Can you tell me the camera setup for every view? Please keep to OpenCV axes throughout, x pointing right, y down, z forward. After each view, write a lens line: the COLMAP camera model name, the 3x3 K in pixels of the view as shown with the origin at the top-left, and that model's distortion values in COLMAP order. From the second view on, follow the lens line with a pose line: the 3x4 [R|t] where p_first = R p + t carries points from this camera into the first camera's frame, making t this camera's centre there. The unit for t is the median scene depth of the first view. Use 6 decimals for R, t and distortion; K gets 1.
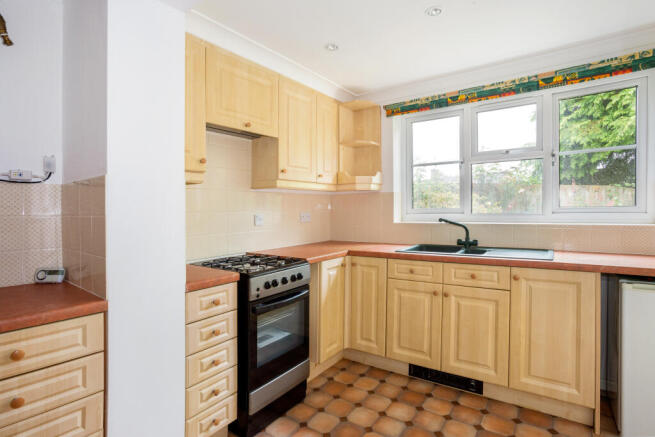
lens RADIAL K [[333.1, 0, 348.3], [0, 333.1, 215.6], [0, 0, 1]] dist [-0.022346, 0.000572]
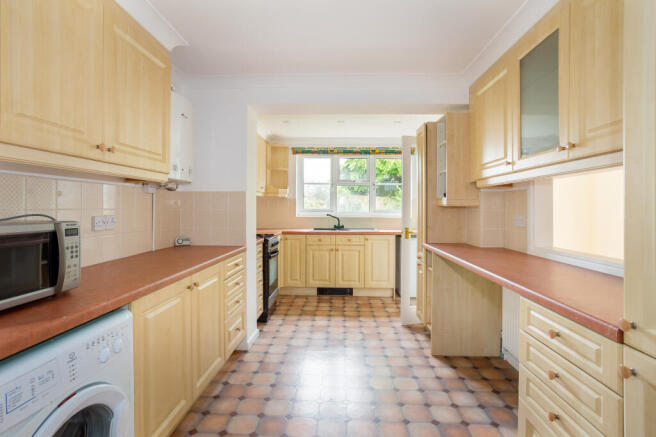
lens RADIAL K [[333.6, 0, 348.9], [0, 333.6, 215.6], [0, 0, 1]] dist [-0.022346, 0.000572]
pose [[0.814046, 0.007231, 0.580756, -0.755780], [-0.007137, 0.999972, -0.002447, 0.022352], [-0.580757, -0.002153, 0.814074, -0.656100]]
